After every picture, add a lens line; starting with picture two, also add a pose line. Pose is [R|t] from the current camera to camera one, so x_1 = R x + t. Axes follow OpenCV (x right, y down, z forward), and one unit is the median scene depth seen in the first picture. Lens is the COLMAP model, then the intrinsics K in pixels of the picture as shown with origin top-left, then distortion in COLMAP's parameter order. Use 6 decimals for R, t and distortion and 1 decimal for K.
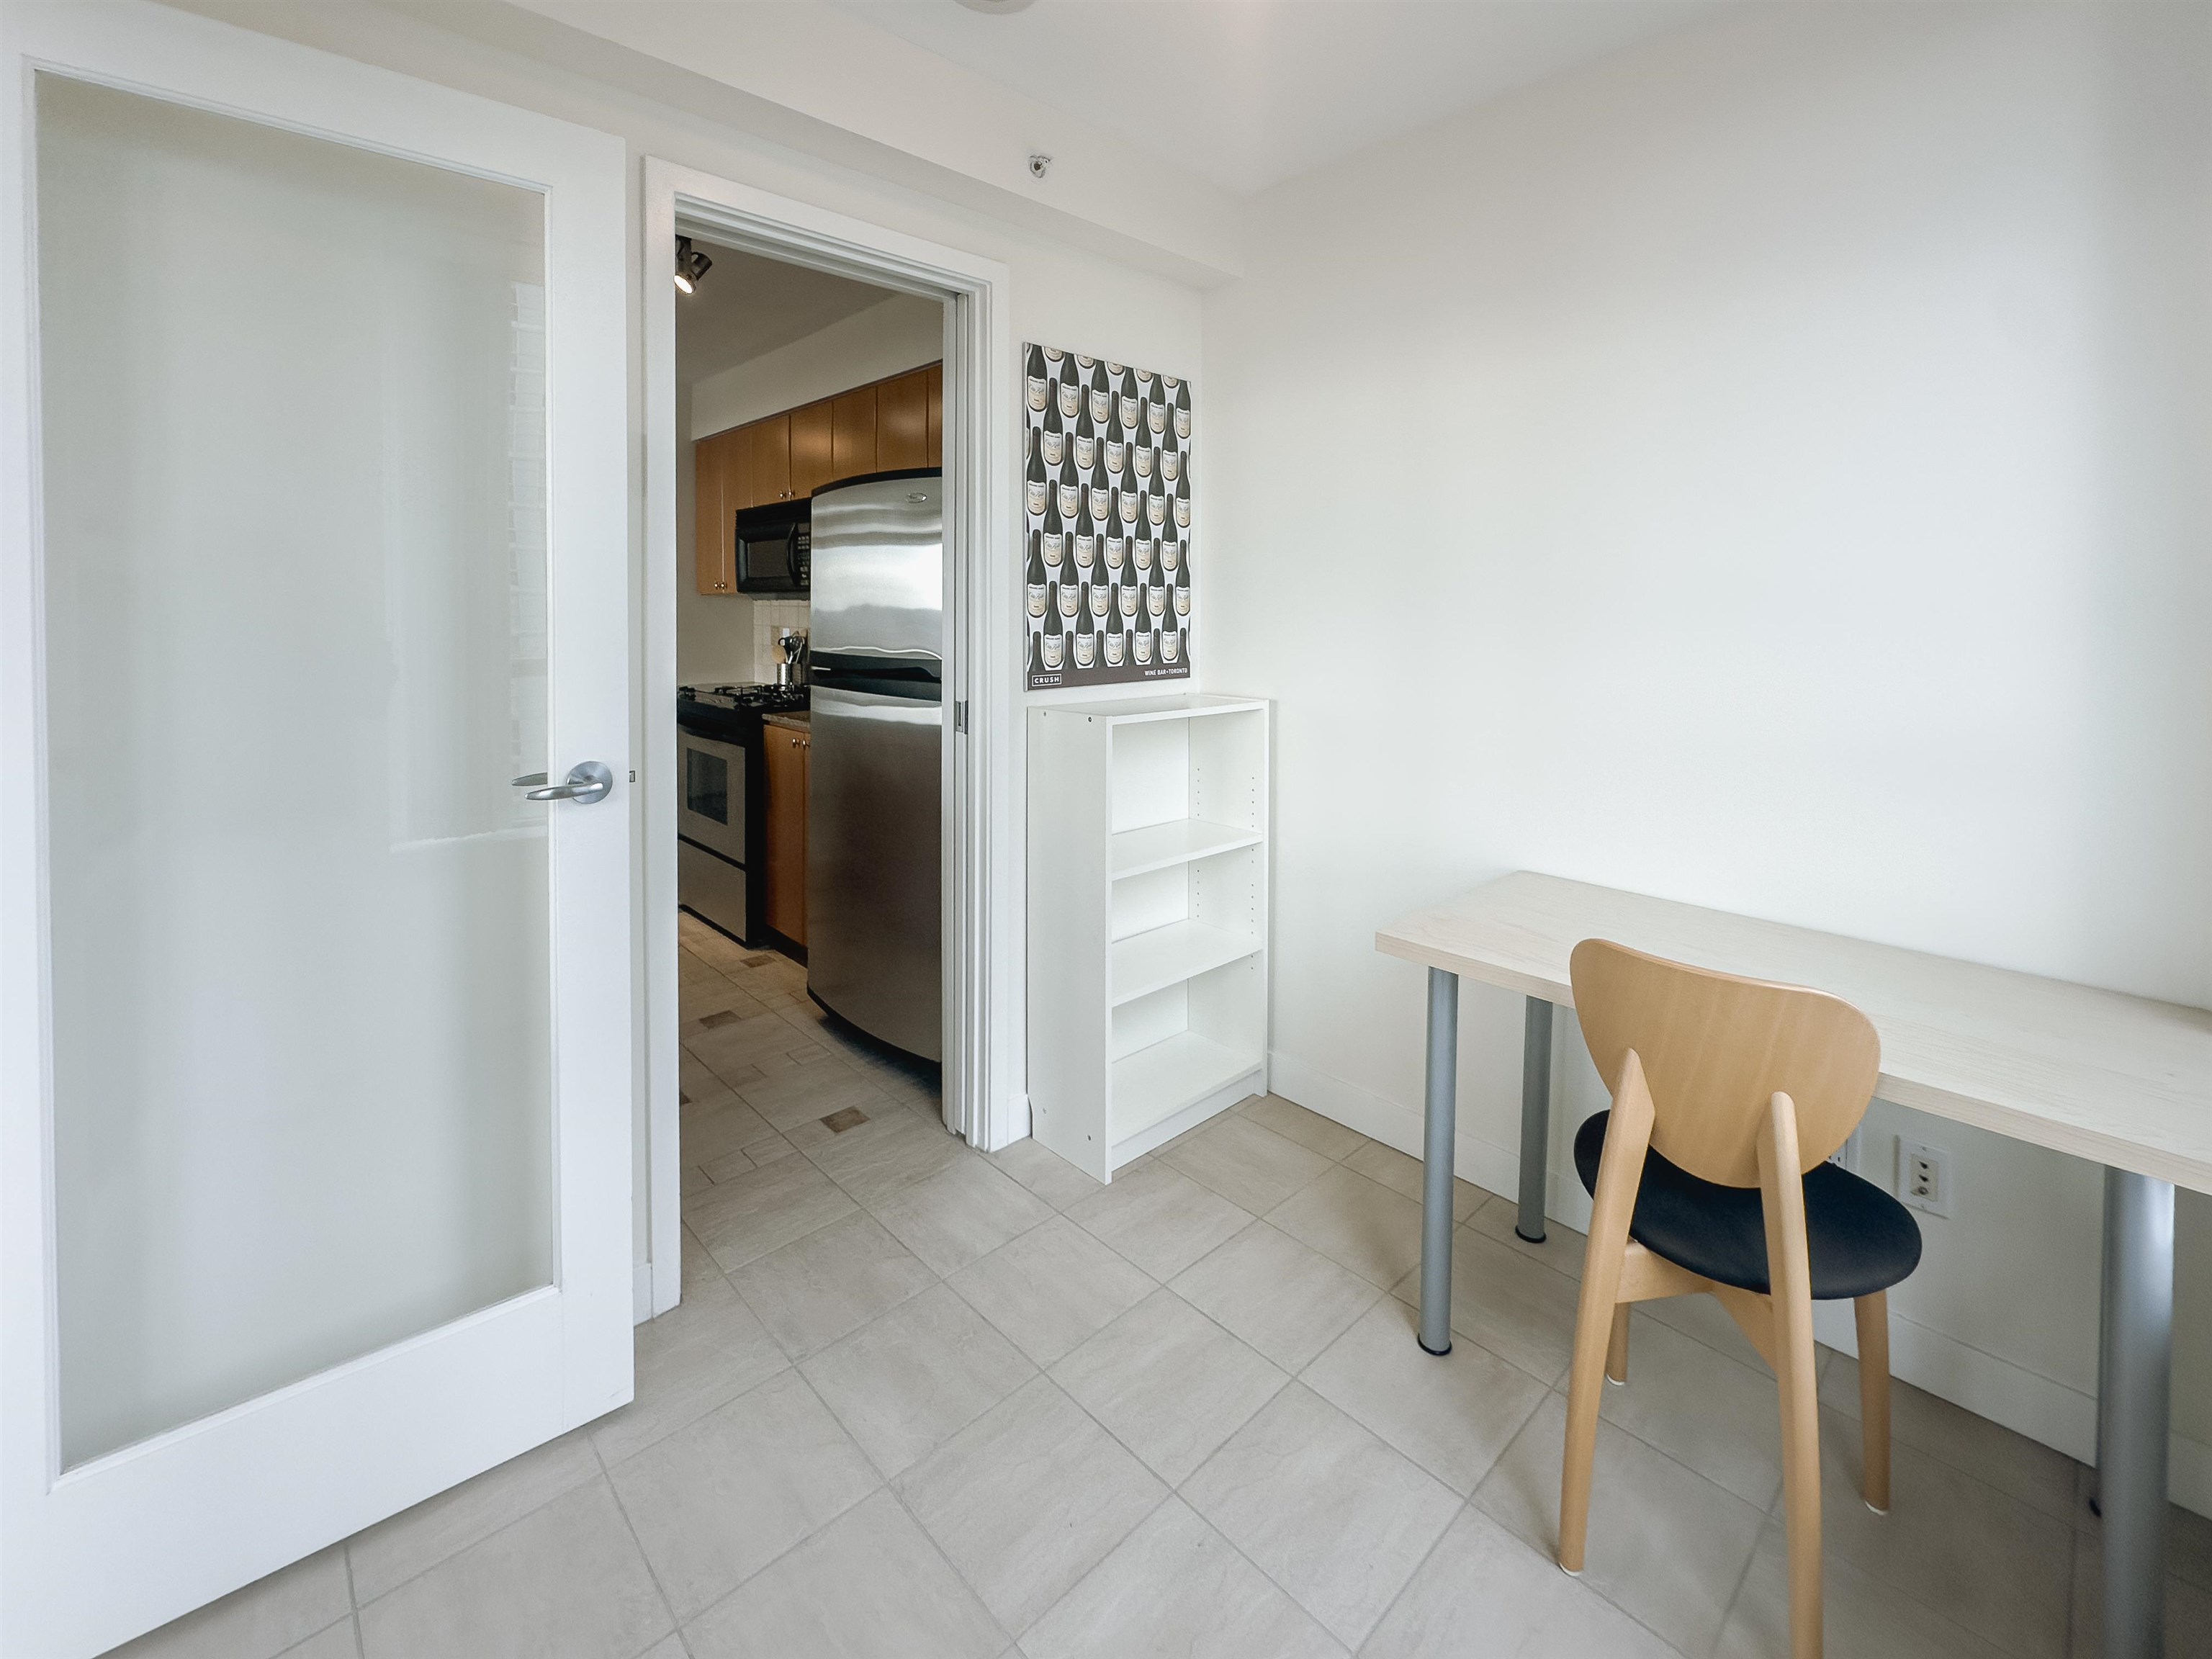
lens RADIAL K [[889.3, 0, 1106.0], [0, 889.3, 829.5], [0, 0, 1]] dist [-0.001339, 0.000245]
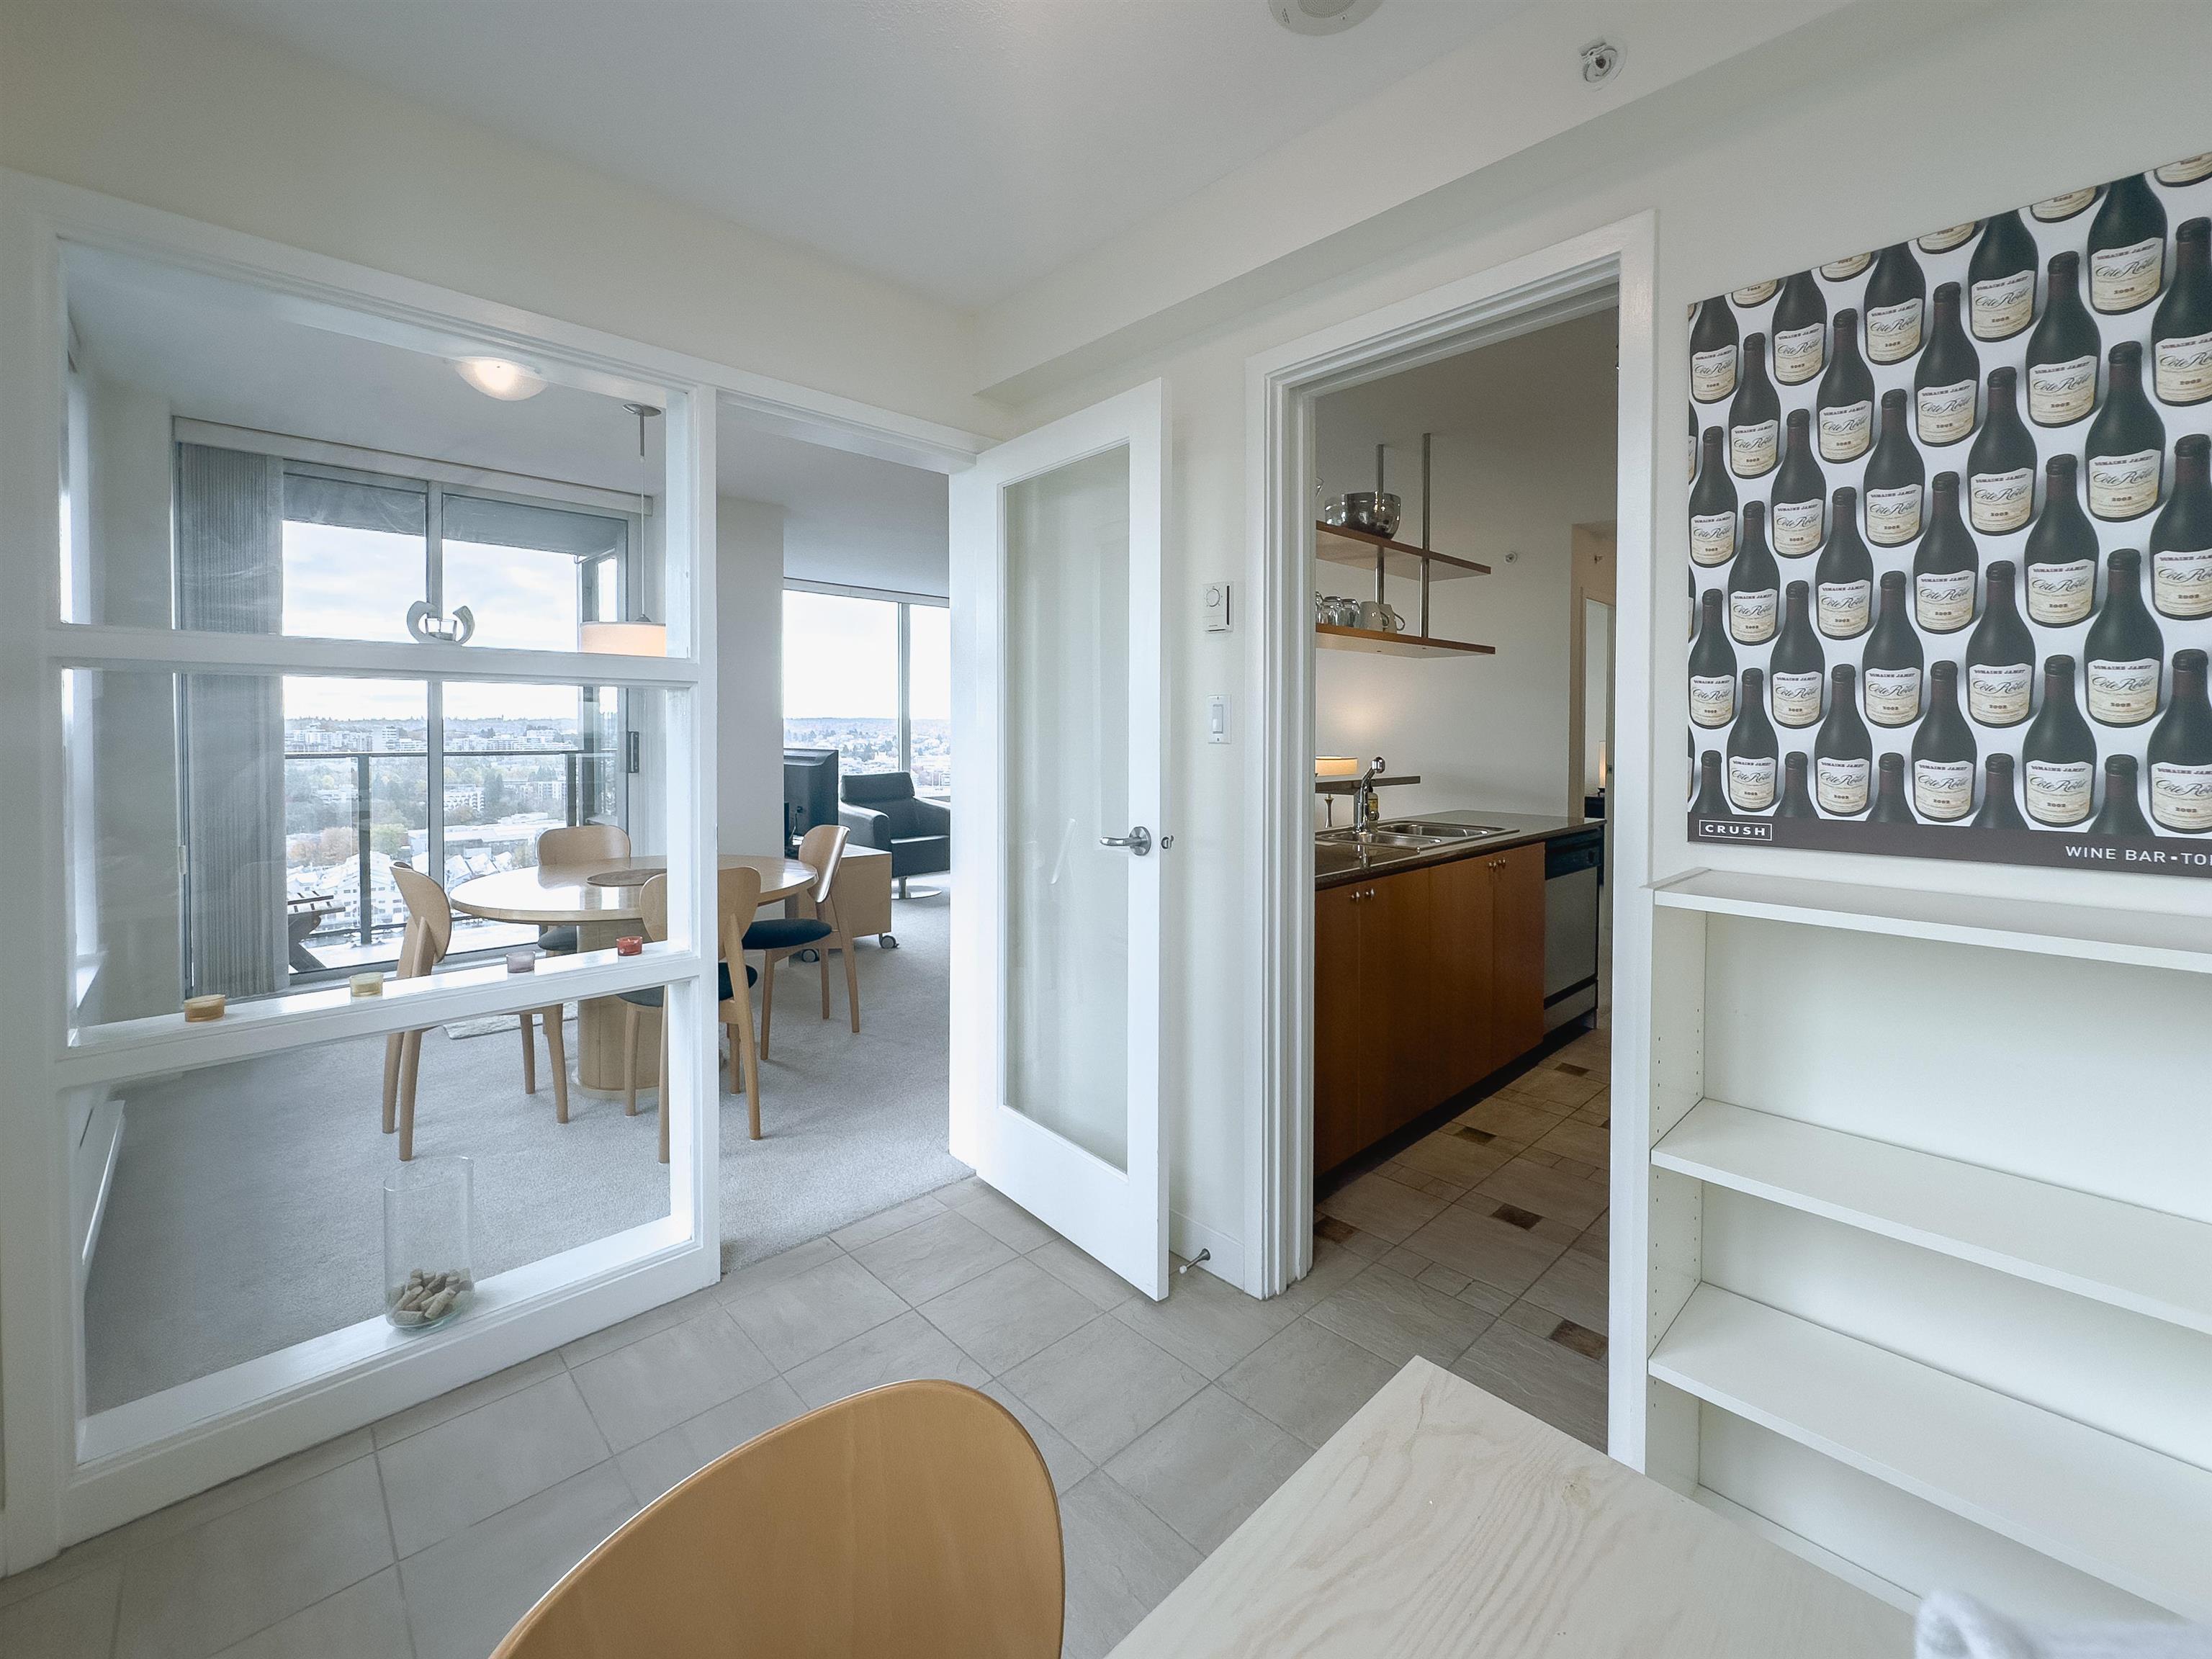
lens RADIAL K [[896.8, 0, 1106.7], [0, 896.8, 925.1], [0, 0, 1]] dist [0.001613, 0.000297]
pose [[0.034371, 0.213787, -0.976275, 0.576979], [-0.237863, 0.950532, 0.199775, -0.135190], [0.970690, 0.225354, 0.083523, 0.580123]]
